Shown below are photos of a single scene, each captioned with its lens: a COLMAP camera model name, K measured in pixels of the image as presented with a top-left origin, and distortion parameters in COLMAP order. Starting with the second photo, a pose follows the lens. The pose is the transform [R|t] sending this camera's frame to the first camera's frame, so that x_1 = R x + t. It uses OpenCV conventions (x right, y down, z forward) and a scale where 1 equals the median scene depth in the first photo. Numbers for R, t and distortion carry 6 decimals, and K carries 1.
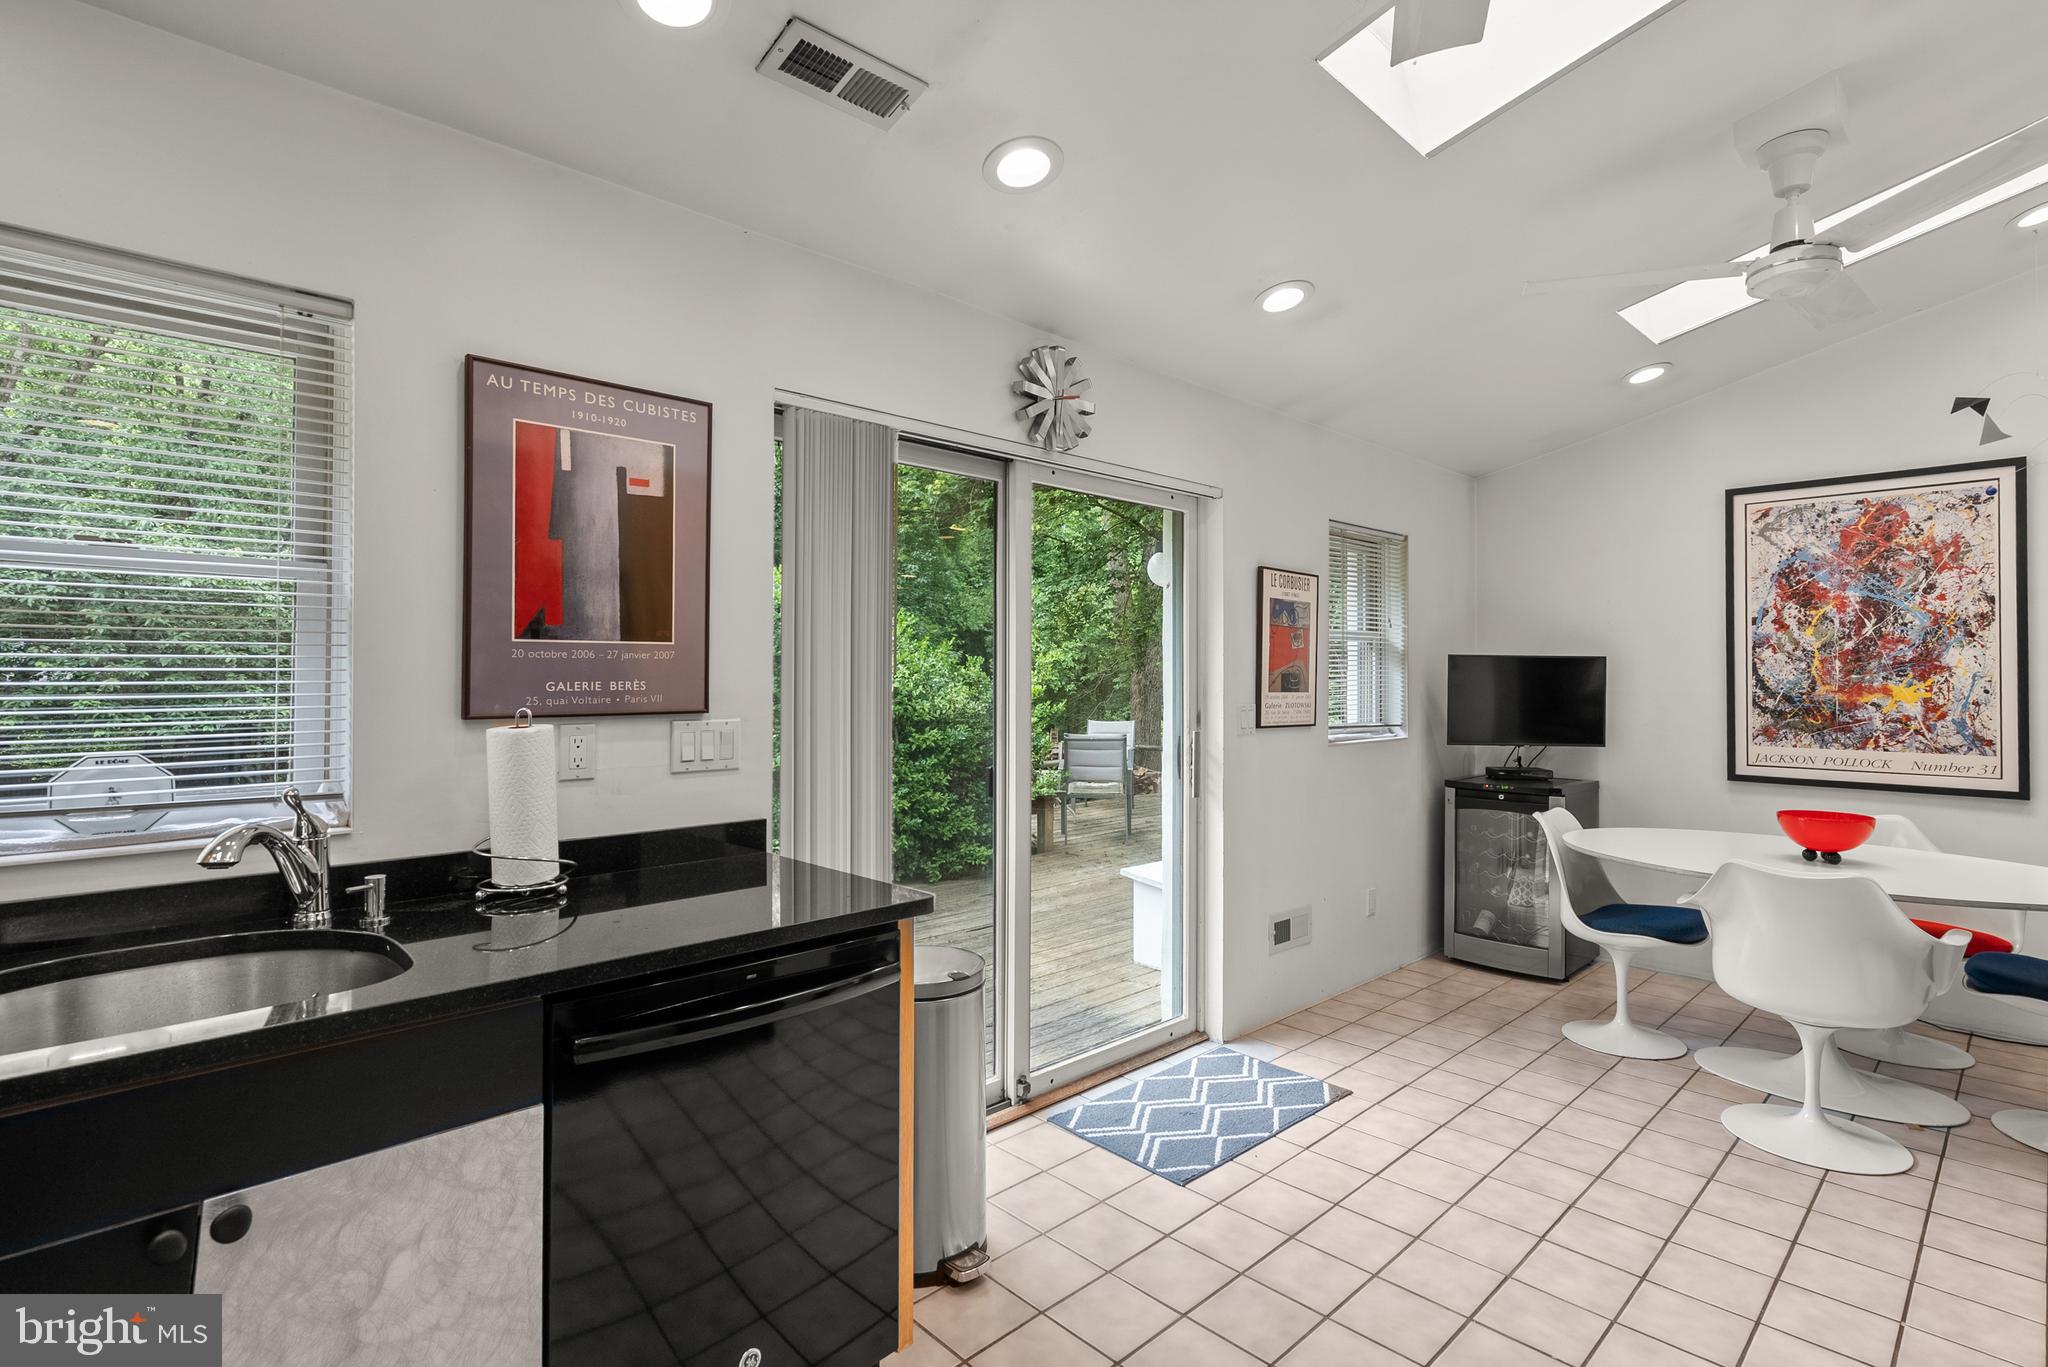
lens RADIAL K [[983.4, 0, 1026.7], [0, 983.4, 664.9], [0, 0, 1]] dist [-0.011905, 0.001096]
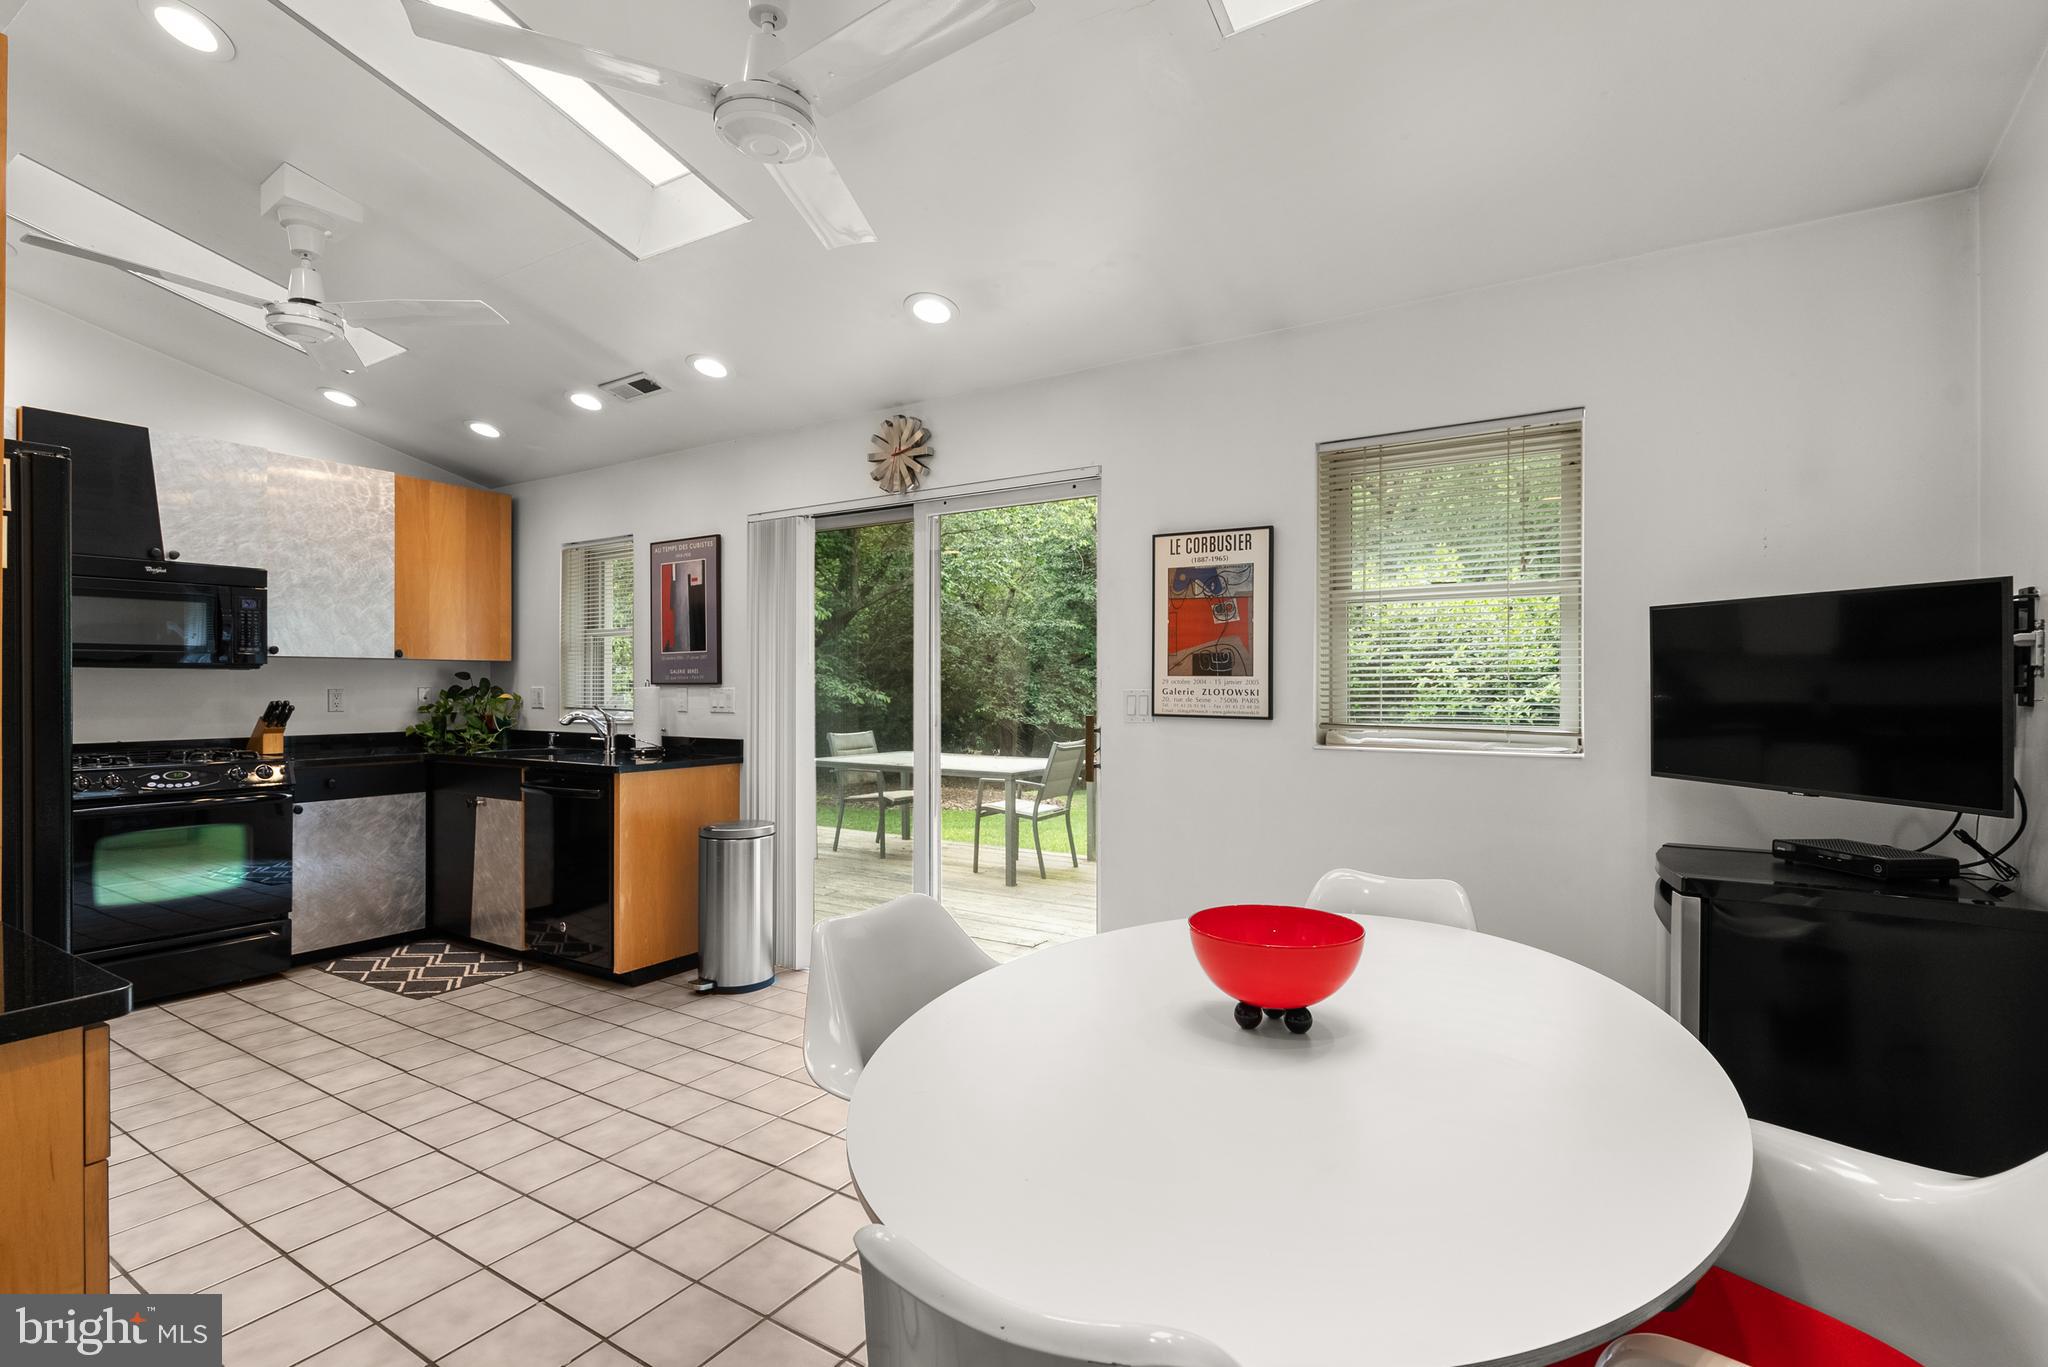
lens RADIAL K [[943.5, 0, 1017.5], [0, 943.5, 684.4], [0, 0, 1]] dist [-0.010170, 0.004332]
pose [[0.244326, -0.005712, -0.969676, 1.200601], [0.010341, 0.999941, -0.003285, 0.042639], [0.969638, -0.009225, 0.244371, 0.770359]]
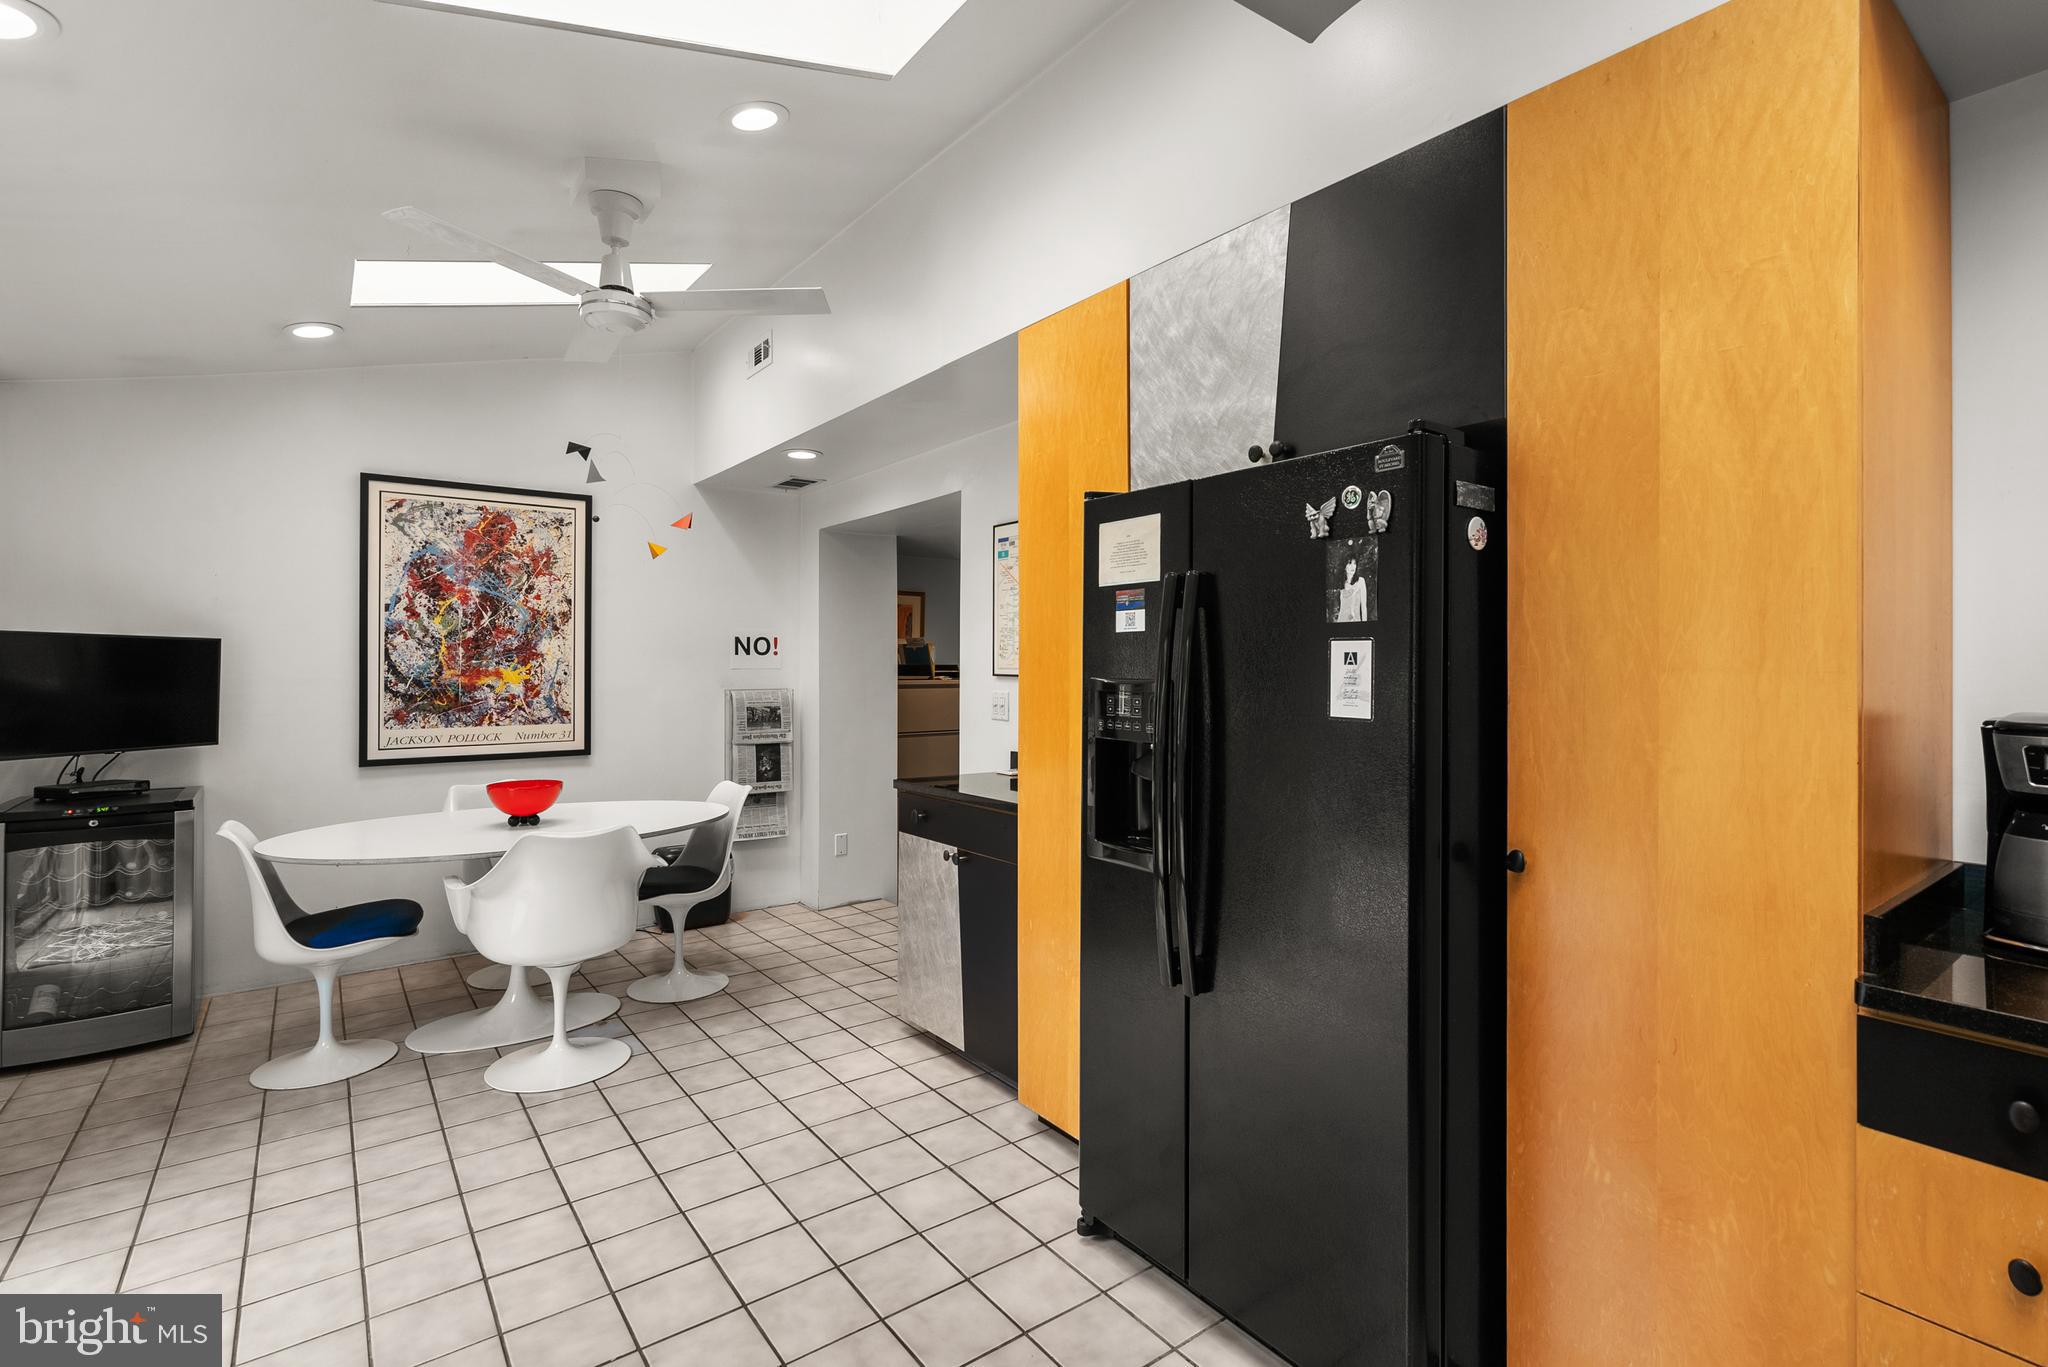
lens RADIAL K [[943.5, 0, 1037.3], [0, 943.5, 658.6], [0, 0, 1]] dist [-0.010170, 0.004332]
pose [[0.104696, 0.002844, 0.994500, -0.208108], [-0.011070, 0.999937, -0.001694, 0.003445], [-0.994443, -0.010832, 0.104721, 0.289720]]
